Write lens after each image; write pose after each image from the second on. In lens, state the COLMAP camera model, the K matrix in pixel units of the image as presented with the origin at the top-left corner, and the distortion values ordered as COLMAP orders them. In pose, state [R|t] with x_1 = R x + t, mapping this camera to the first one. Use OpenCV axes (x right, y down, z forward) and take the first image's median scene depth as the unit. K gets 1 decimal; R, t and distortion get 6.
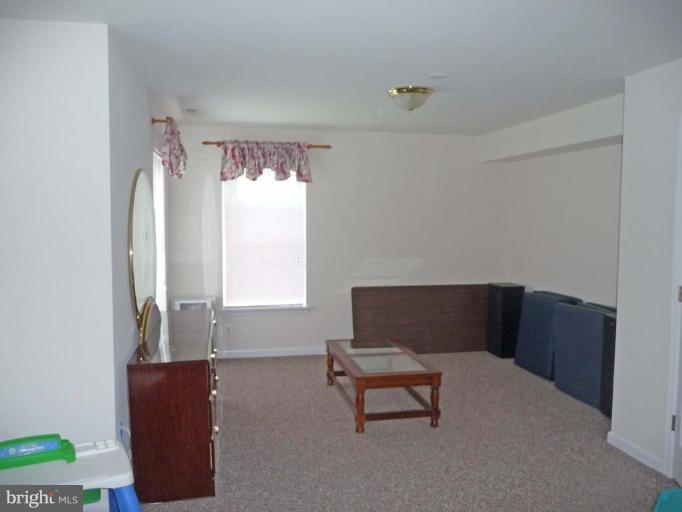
lens RADIAL K [[578.6, 0, 349.5], [0, 578.6, 255.8], [0, 0, 1]] dist [-0.016716, 0.007271]
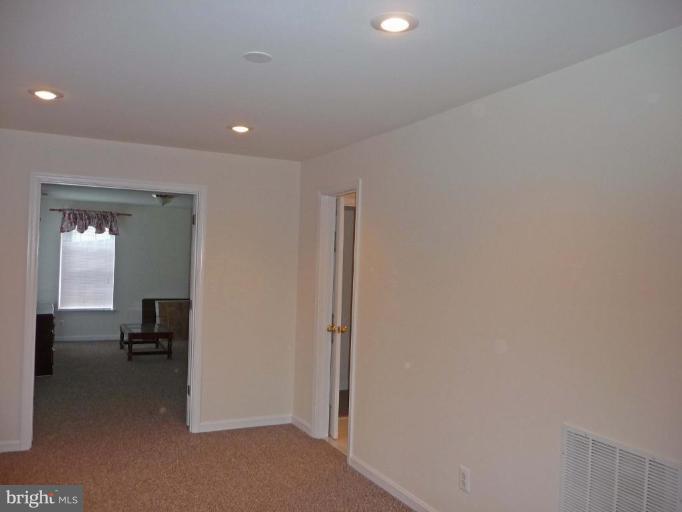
lens RADIAL K [[578.6, 0, 349.5], [0, 578.6, 255.8], [0, 0, 1]] dist [-0.016716, 0.007271]
pose [[0.966834, 0.029964, 0.253643, 0.164645], [-0.010721, 0.996980, -0.076912, 0.056904], [-0.255182, 0.071641, 0.964235, -0.814794]]
